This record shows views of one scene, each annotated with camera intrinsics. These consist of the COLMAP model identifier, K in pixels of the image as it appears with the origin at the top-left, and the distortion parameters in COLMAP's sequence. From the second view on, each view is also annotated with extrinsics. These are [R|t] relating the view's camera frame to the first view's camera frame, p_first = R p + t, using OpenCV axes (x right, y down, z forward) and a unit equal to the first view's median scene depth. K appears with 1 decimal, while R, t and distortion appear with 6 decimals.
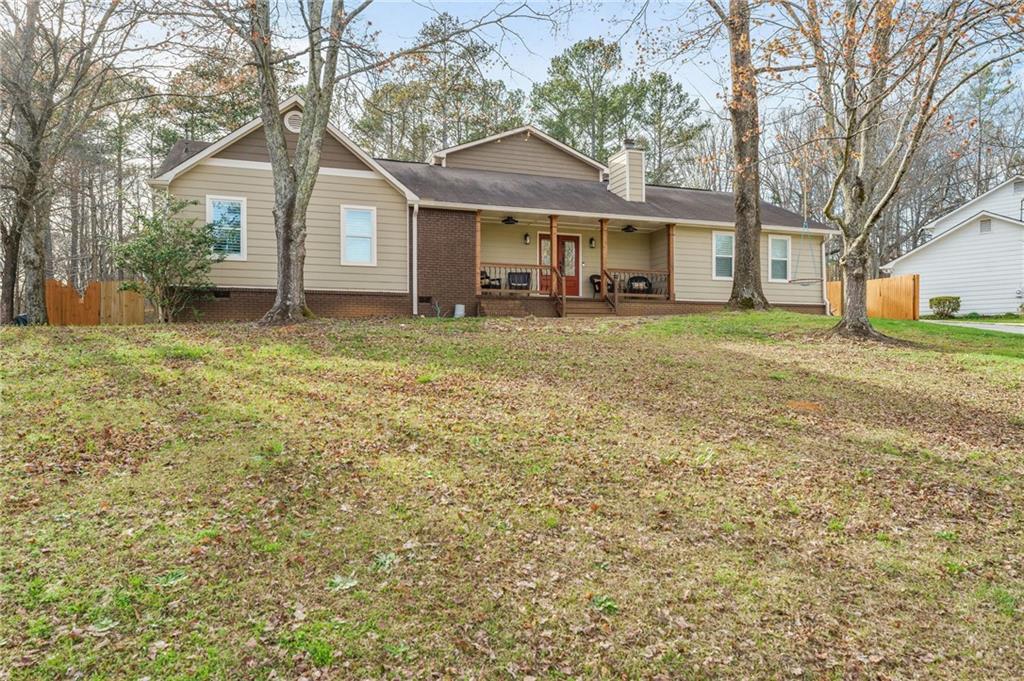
lens RADIAL K [[648.9, 0, 510.2], [0, 648.9, 338.4], [0, 0, 1]] dist [0.004216, 0.000205]
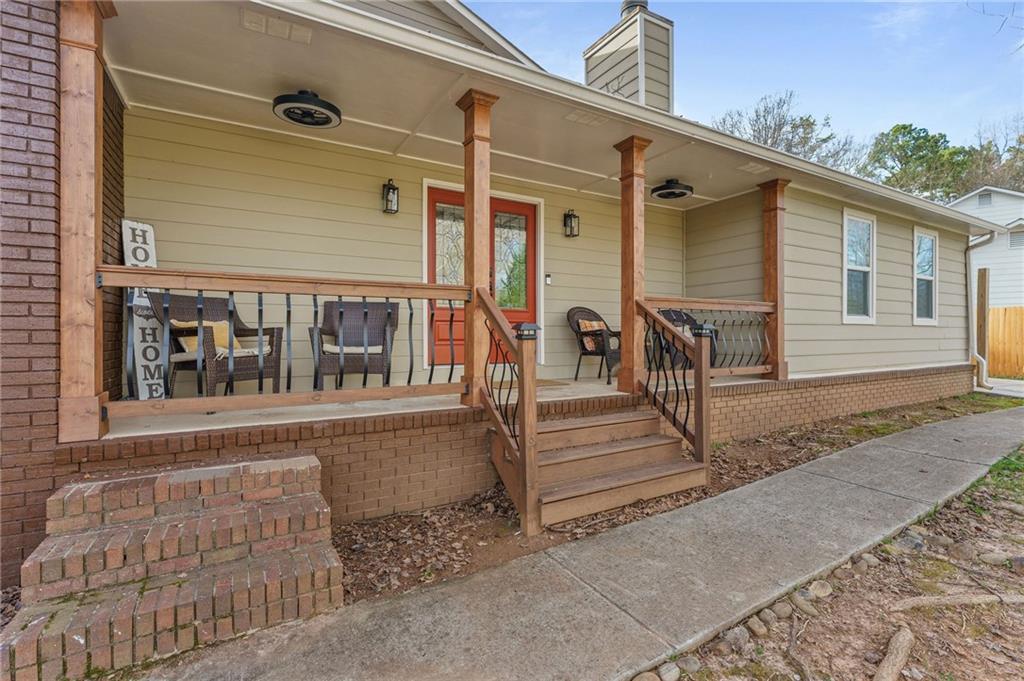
lens RADIAL K [[466.0, 0, 514.9], [0, 466.0, 339.7], [0, 0, 1]] dist [-0.007858, 0.000788]
pose [[0.979770, -0.002902, 0.200106, 0.040035], [0.001305, 0.999966, 0.008108, -0.083942], [-0.200122, -0.007683, 0.979741, 0.756401]]
